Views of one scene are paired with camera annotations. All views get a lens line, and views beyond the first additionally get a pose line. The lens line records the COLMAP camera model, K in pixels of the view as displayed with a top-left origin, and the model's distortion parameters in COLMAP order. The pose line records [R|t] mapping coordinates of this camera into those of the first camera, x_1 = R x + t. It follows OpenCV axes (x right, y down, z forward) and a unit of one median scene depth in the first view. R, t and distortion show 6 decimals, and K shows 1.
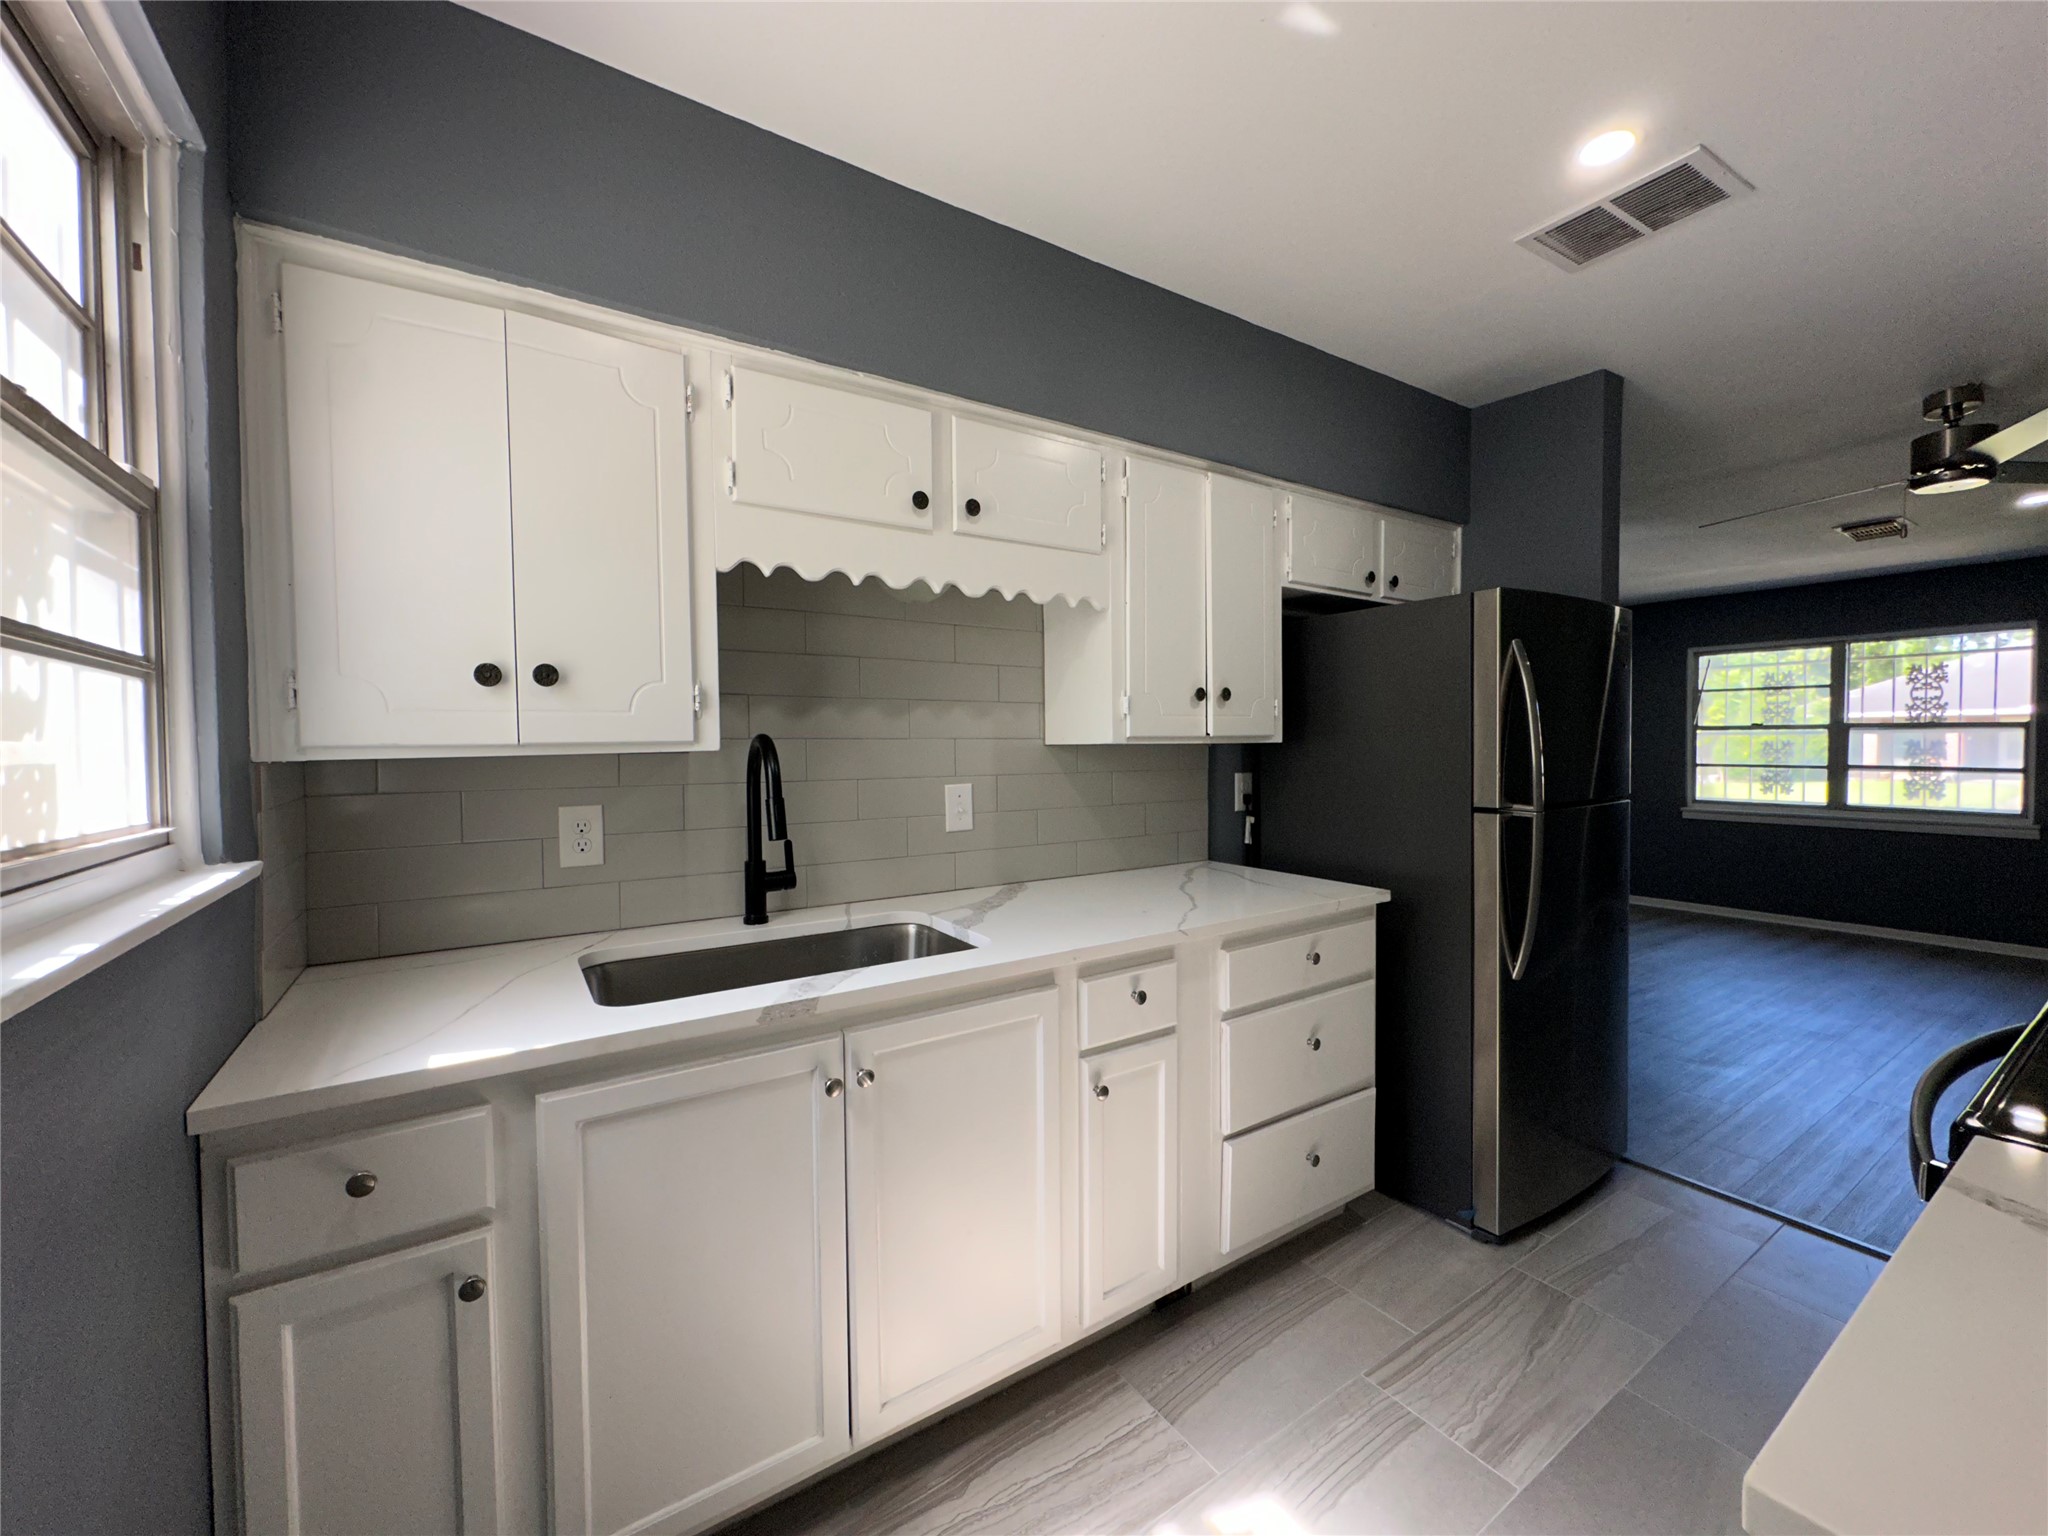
lens RADIAL K [[815.9, 0, 1025.5], [0, 815.9, 766.2], [0, 0, 1]] dist [-0.003063, 0.001112]
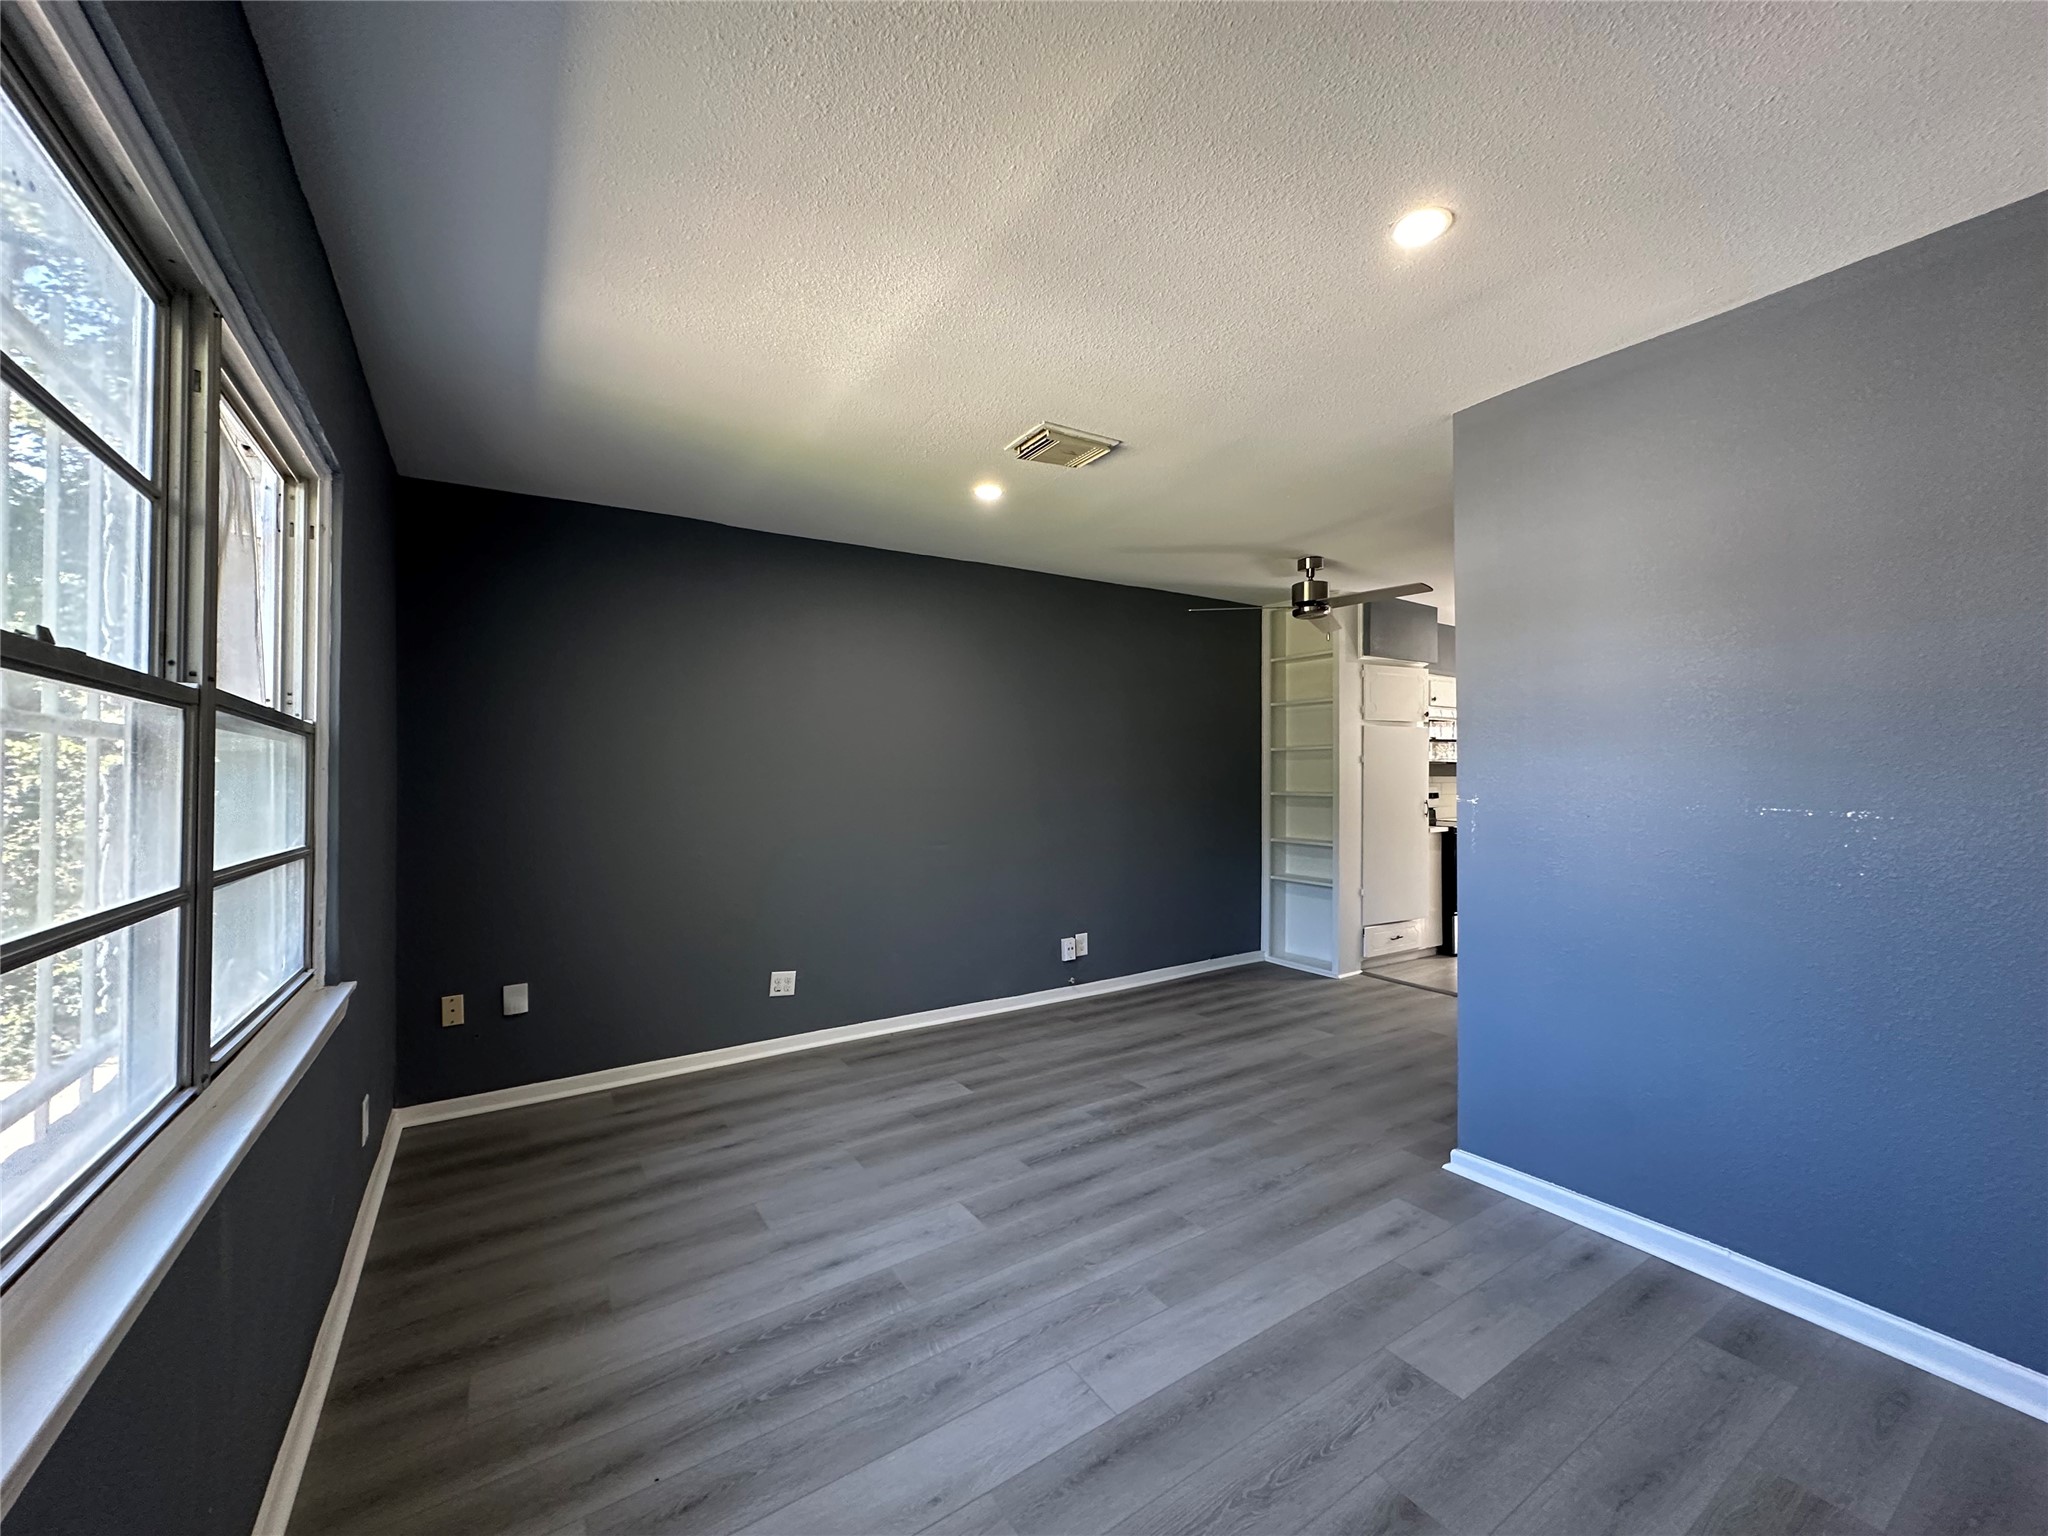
lens RADIAL K [[815.9, 0, 1023.4], [0, 815.9, 767.4], [0, 0, 1]] dist [-0.003063, 0.001112]
pose [[-0.999879, 0.008946, 0.012762, 2.172803], [0.009147, 0.999833, 0.015822, -0.092857], [-0.012619, 0.015937, -0.999793, 3.380920]]
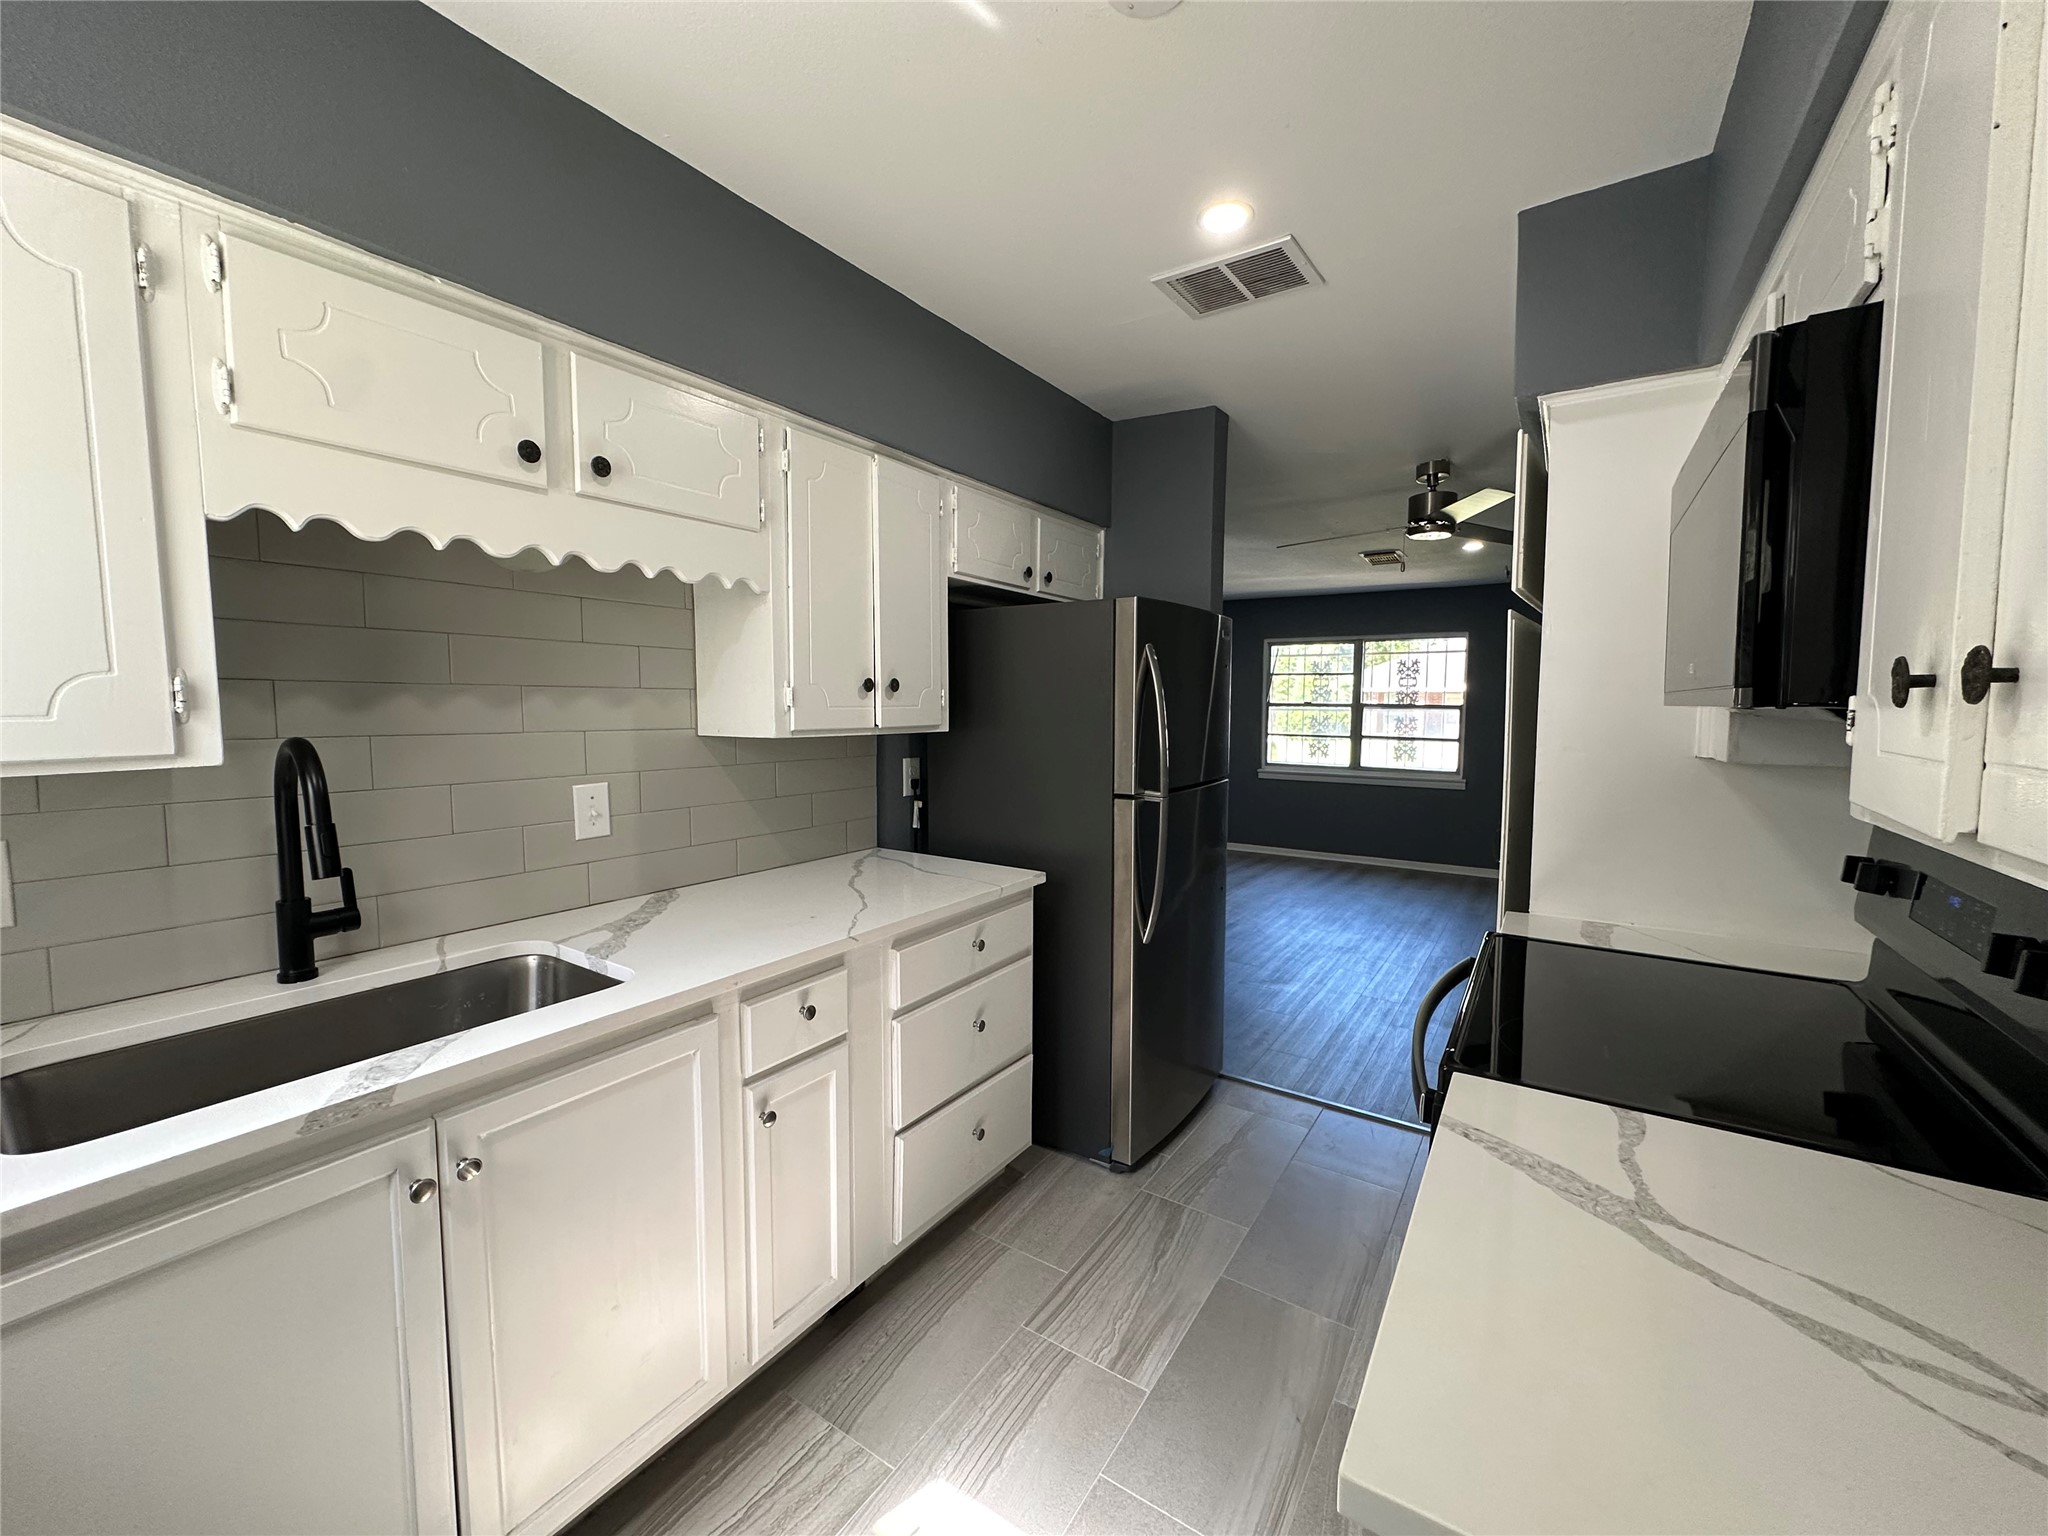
lens RADIAL K [[815.9, 0, 1025.8], [0, 815.9, 766.5], [0, 0, 1]] dist [-0.003063, 0.001112]
pose [[0.919604, -0.017562, 0.392453, 0.002937], [-0.001923, 0.998787, 0.049200, -0.041224], [-0.392841, -0.045999, 0.918455, 0.027169]]
